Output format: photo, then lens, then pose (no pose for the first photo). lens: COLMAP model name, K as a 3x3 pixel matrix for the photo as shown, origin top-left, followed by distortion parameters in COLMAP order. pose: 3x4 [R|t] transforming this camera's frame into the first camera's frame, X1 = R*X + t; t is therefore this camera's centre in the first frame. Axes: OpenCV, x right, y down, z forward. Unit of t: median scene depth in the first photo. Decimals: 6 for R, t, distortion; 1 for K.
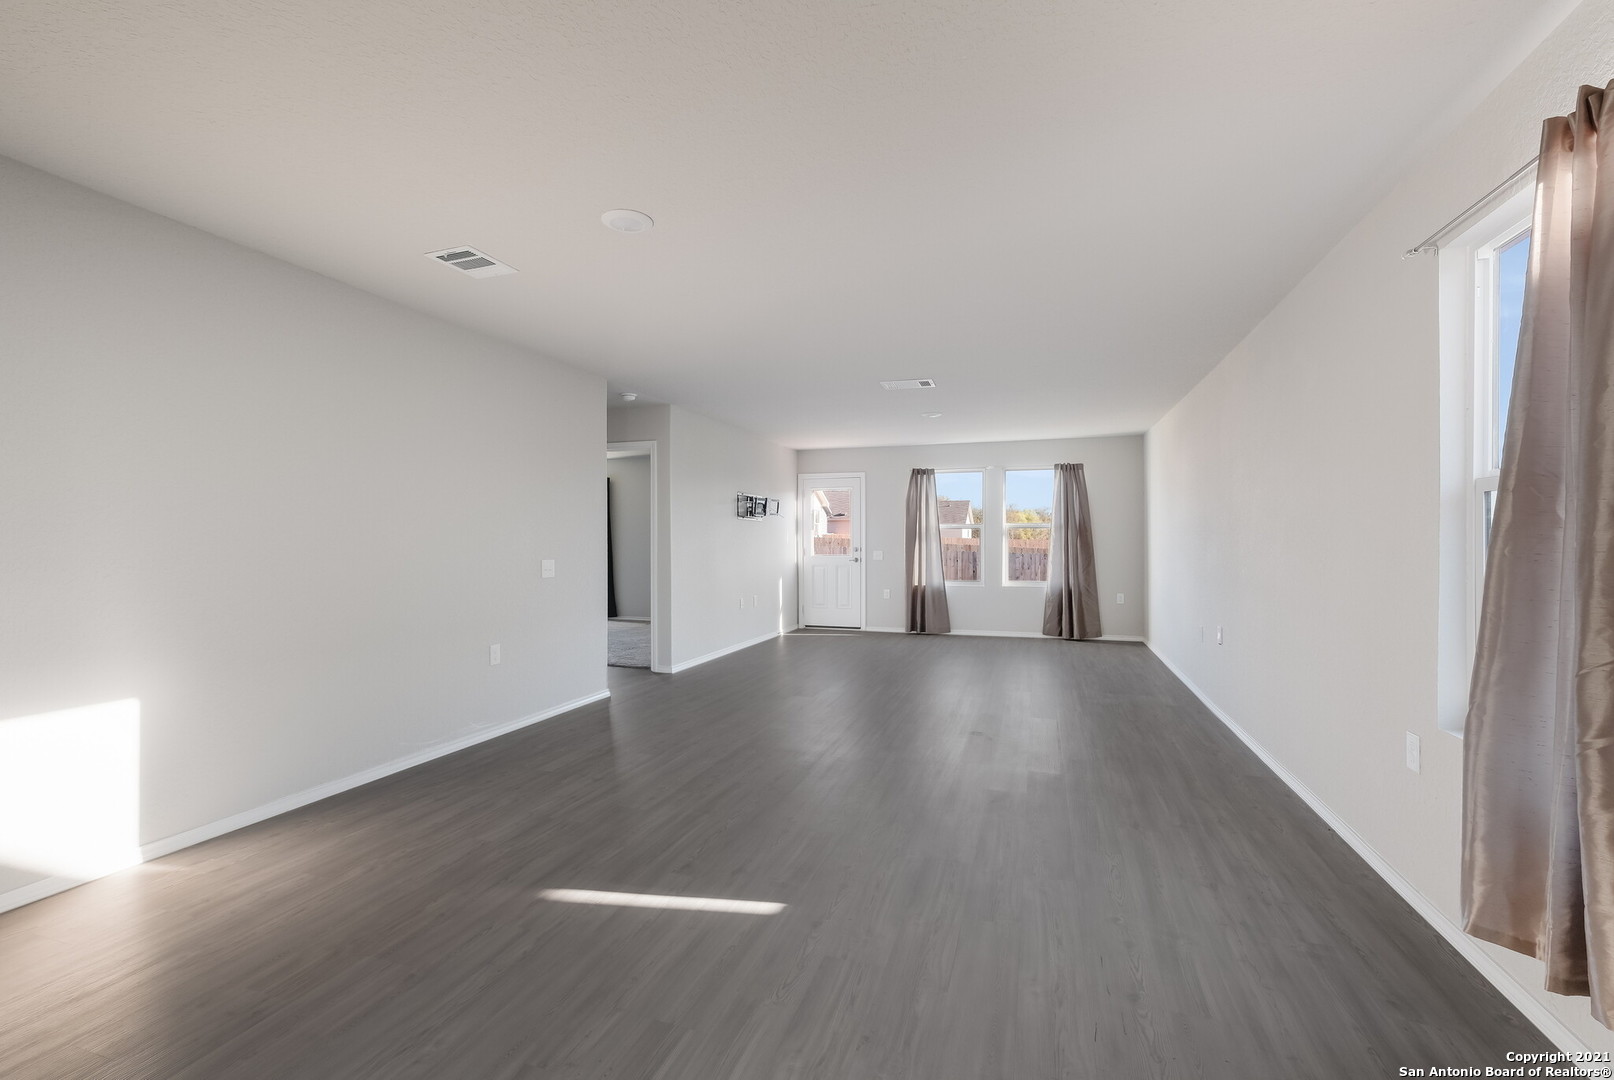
lens RADIAL K [[703.7, 0, 805.4], [0, 703.7, 544.1], [0, 0, 1]] dist [-0.000427, 0.000398]
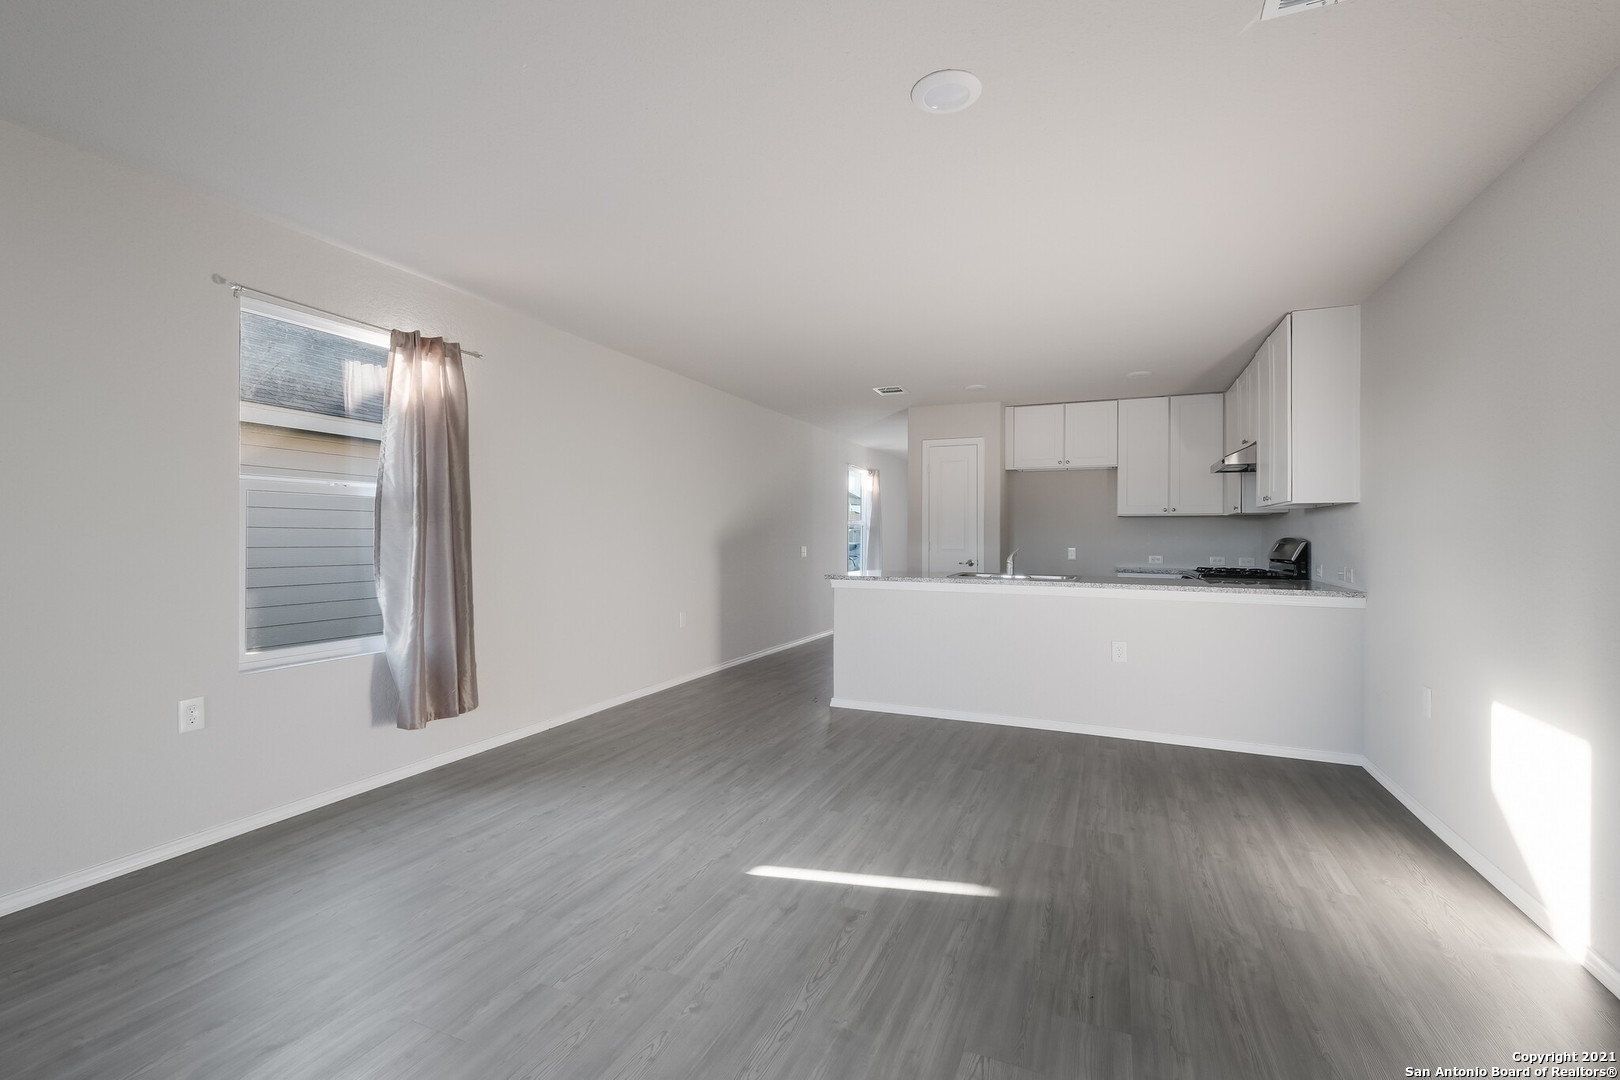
lens RADIAL K [[702.8, 0, 807.5], [0, 702.8, 537.5], [0, 0, 1]] dist [0.005296, -0.000015]
pose [[-0.996244, -0.007781, 0.086241, -0.208897], [-0.007283, 0.999955, 0.006097, 0.000919], [-0.086285, 0.005446, -0.996256, 2.059574]]
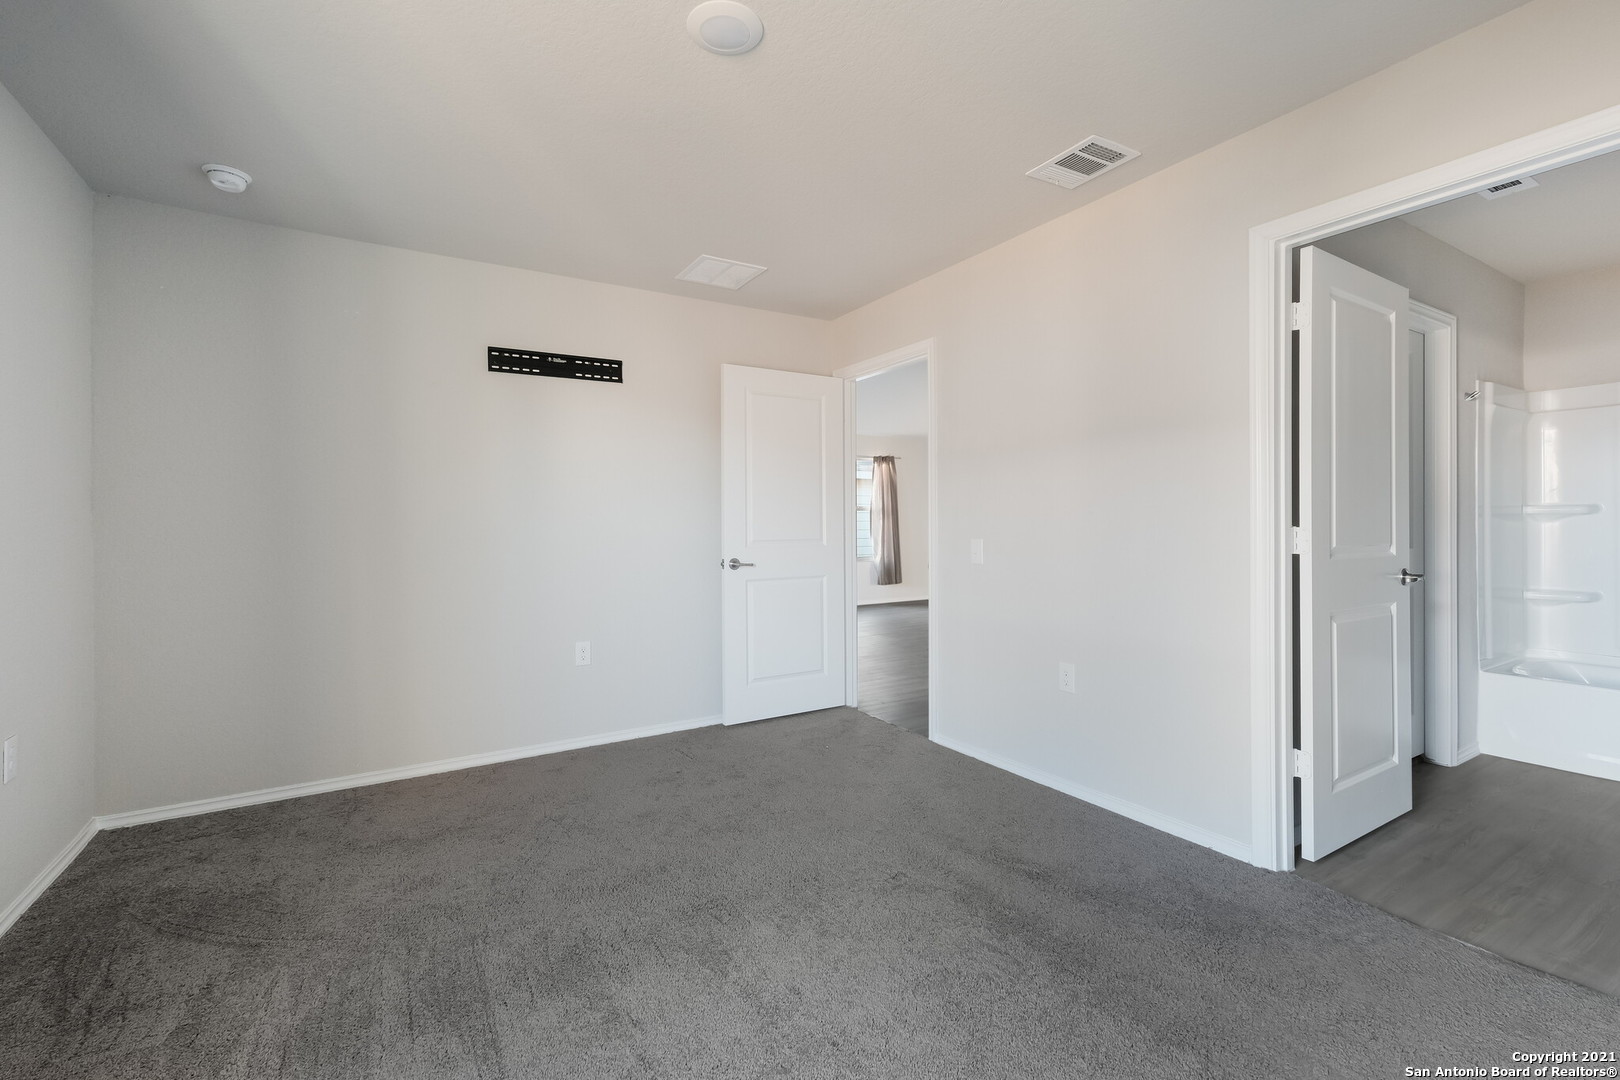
lens RADIAL K [[702.8, 0, 802.6], [0, 702.8, 533.8], [0, 0, 1]] dist [0.005296, -0.000015]
pose [[-0.763452, 0.002689, 0.645859, -1.879611], [0.012763, 0.999859, 0.010924, 0.029814], [-0.645738, 0.016584, -0.763379, 4.566523]]
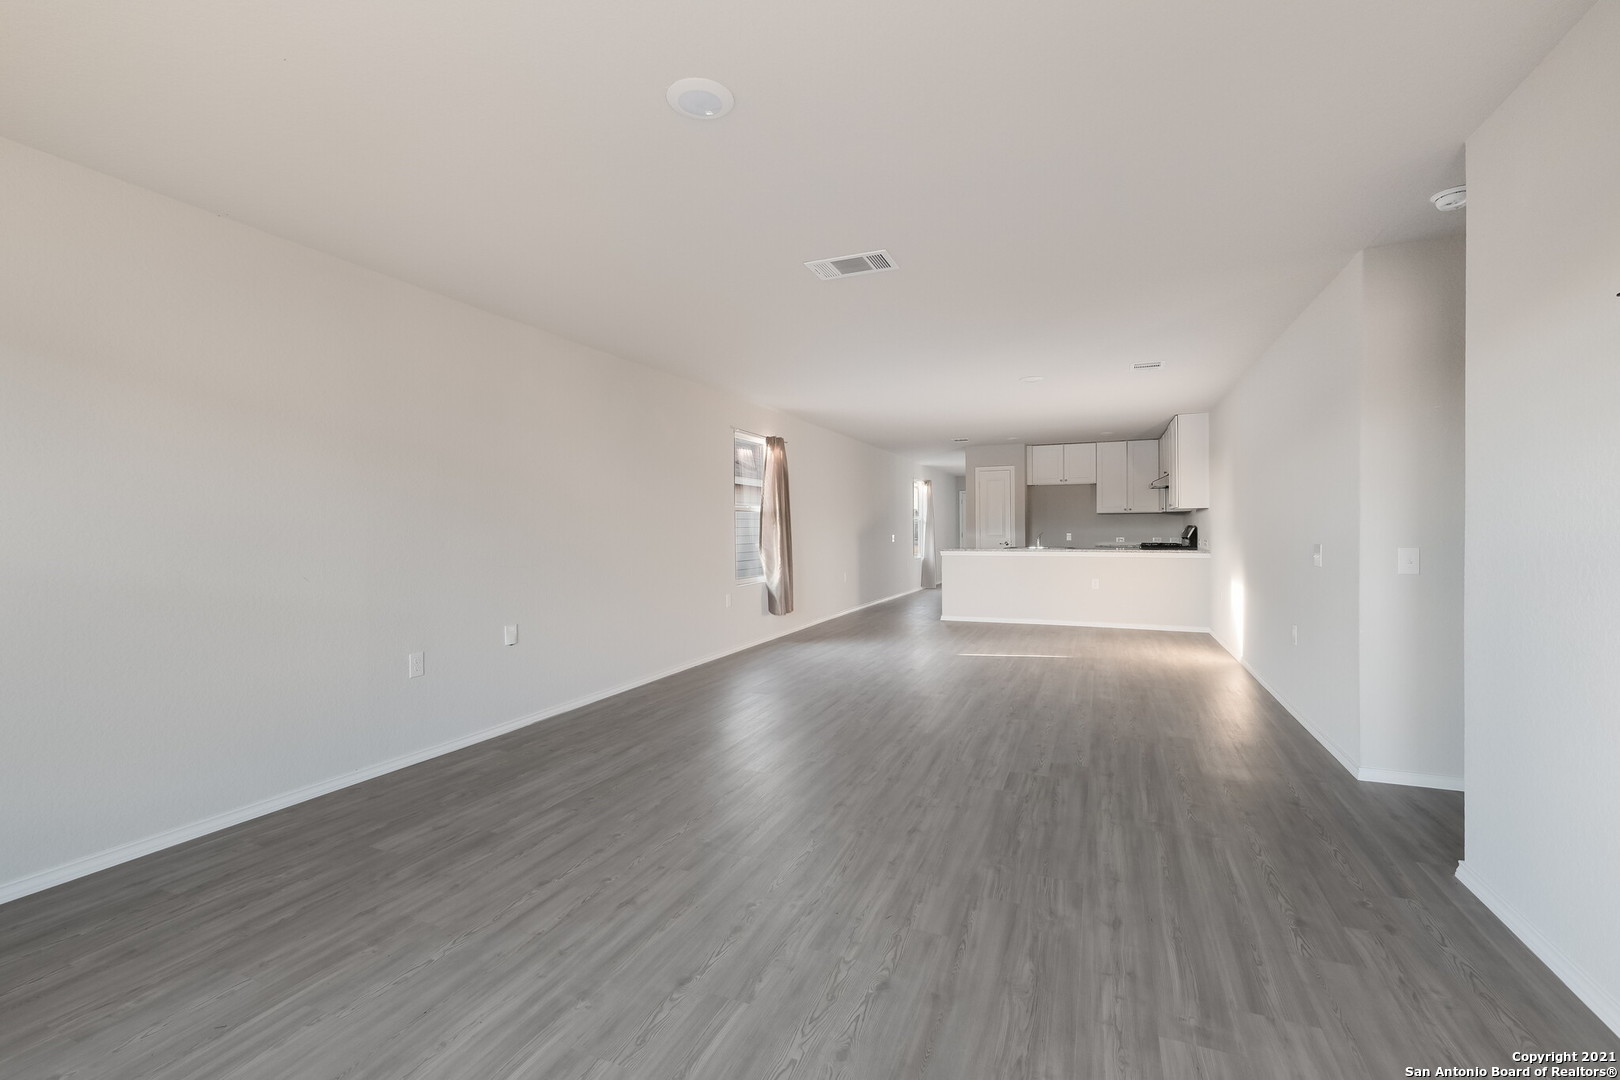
lens RADIAL K [[702.8, 0, 809.3], [0, 702.8, 531.3], [0, 0, 1]] dist [0.005296, -0.000015]
pose [[-0.997473, 0.004143, 0.070930, 0.386340], [0.004678, 0.999962, 0.007381, -0.003534], [-0.070897, 0.007694, -0.997454, 3.991750]]
